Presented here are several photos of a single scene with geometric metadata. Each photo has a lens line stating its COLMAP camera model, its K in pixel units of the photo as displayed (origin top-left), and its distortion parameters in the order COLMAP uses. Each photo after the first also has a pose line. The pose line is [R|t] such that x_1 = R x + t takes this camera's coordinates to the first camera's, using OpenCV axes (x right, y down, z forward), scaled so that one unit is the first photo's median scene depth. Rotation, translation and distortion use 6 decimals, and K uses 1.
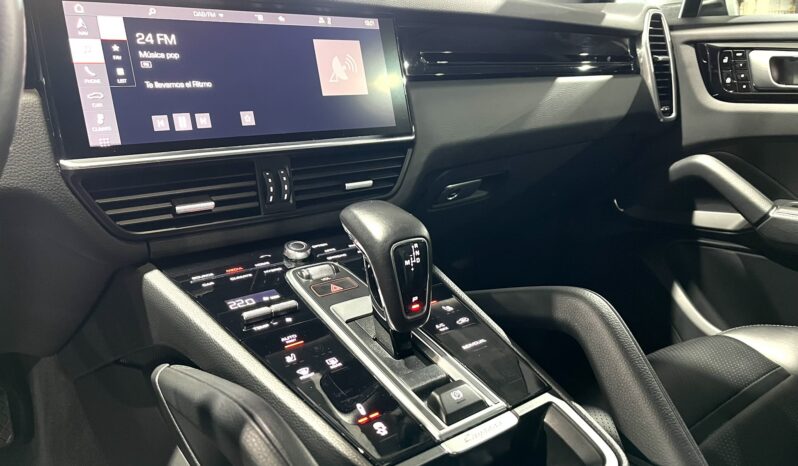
lens RADIAL K [[594.3, 0, 399.8], [0, 594.3, 245.5], [0, 0, 1]] dist [0.056181, -0.084747]
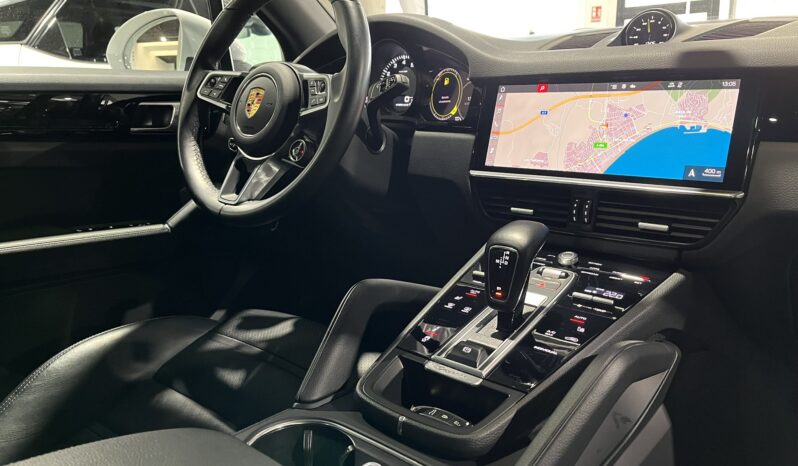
lens RADIAL K [[594.3, 0, 399.8], [0, 594.3, 245.5], [0, 0, 1]] dist [0.056181, -0.084747]
pose [[0.185629, 0.225571, -0.956378, 1.337600], [-0.269529, 0.947652, 0.171198, -0.190698], [0.944932, 0.225993, 0.236710, 0.406793]]
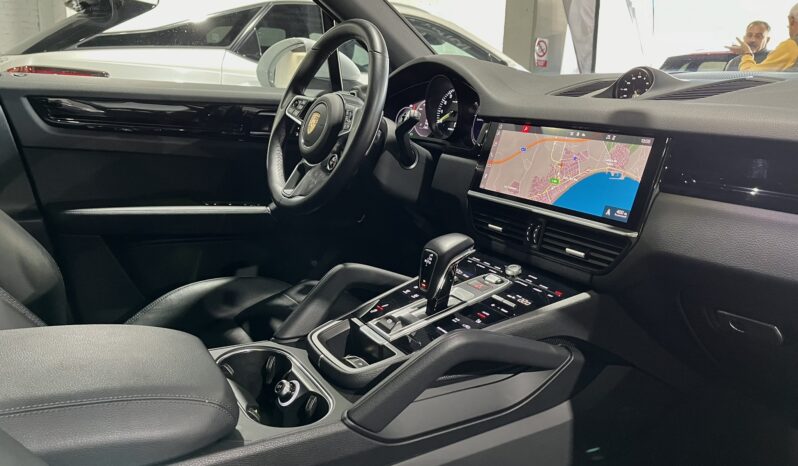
lens RADIAL K [[594.3, 0, 399.8], [0, 594.3, 245.5], [0, 0, 1]] dist [0.056181, -0.084747]
pose [[-0.127702, 0.227234, -0.965431, 1.860164], [-0.331435, 0.907665, 0.257478, -0.481378], [0.934796, 0.352858, -0.040597, 0.962825]]
